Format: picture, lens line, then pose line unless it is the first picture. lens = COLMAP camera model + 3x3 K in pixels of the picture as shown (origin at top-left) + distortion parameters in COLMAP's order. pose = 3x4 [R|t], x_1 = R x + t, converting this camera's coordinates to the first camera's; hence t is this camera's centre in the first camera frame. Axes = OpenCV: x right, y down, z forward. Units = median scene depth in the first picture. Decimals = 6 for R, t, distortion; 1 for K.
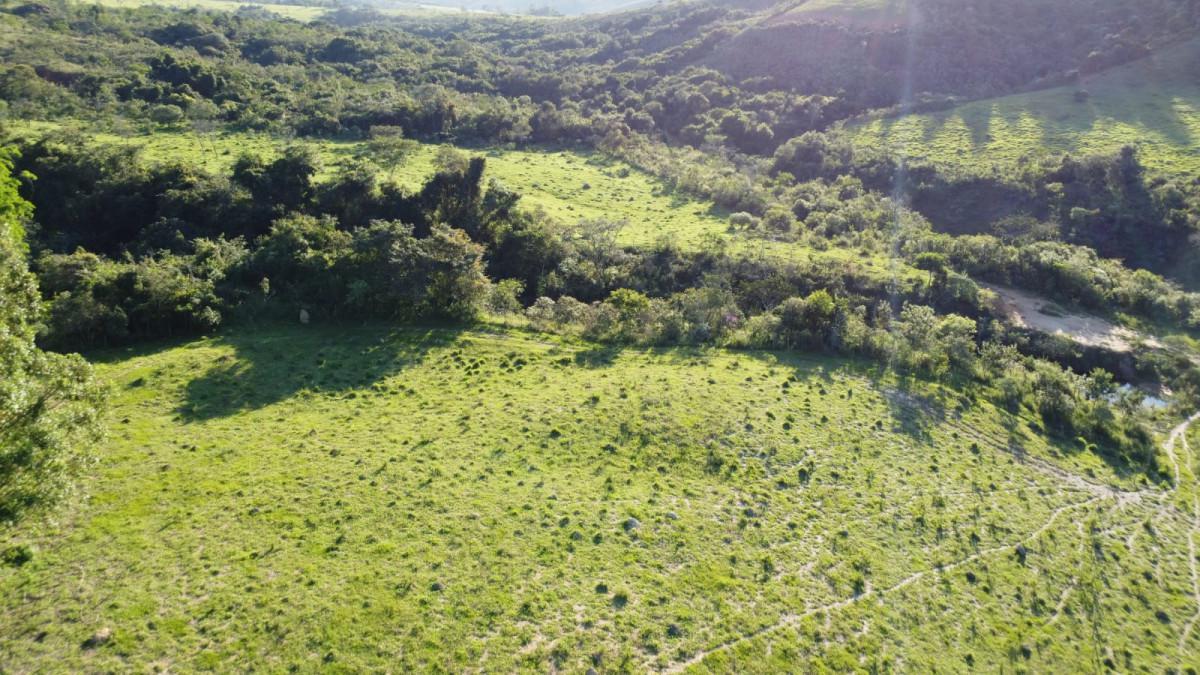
lens RADIAL K [[873.8, 0, 593.7], [0, 873.8, 341.3], [0, 0, 1]] dist [-0.032509, -0.003569]
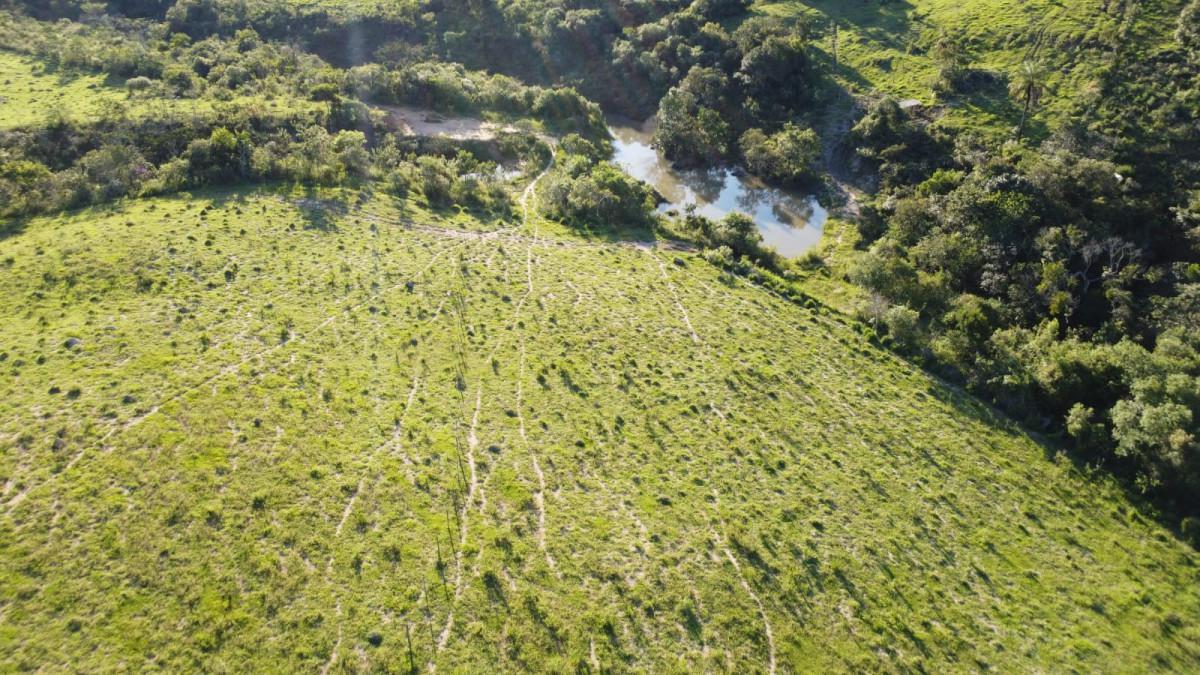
lens RADIAL K [[873.8, 0, 593.7], [0, 873.8, 341.3], [0, 0, 1]] dist [-0.032509, -0.003569]
pose [[0.812827, -0.285845, 0.507549, 0.013080], [0.208578, 0.956369, 0.204581, 0.061970], [-0.543882, -0.060425, 0.836983, -0.149170]]
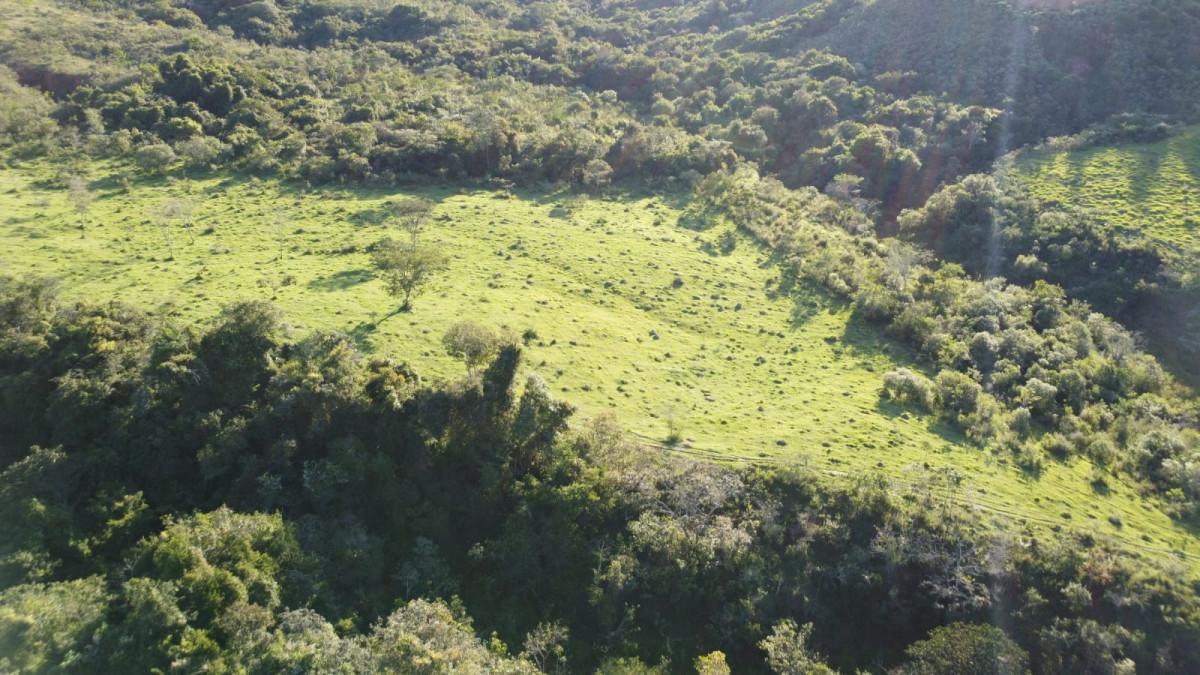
lens RADIAL K [[873.8, 0, 593.7], [0, 873.8, 341.3], [0, 0, 1]] dist [-0.032509, -0.003569]
pose [[0.994383, 0.042048, -0.097133, -0.008459], [-0.033596, 0.995636, 0.087068, -0.308001], [0.100370, -0.083315, 0.991456, 0.407278]]
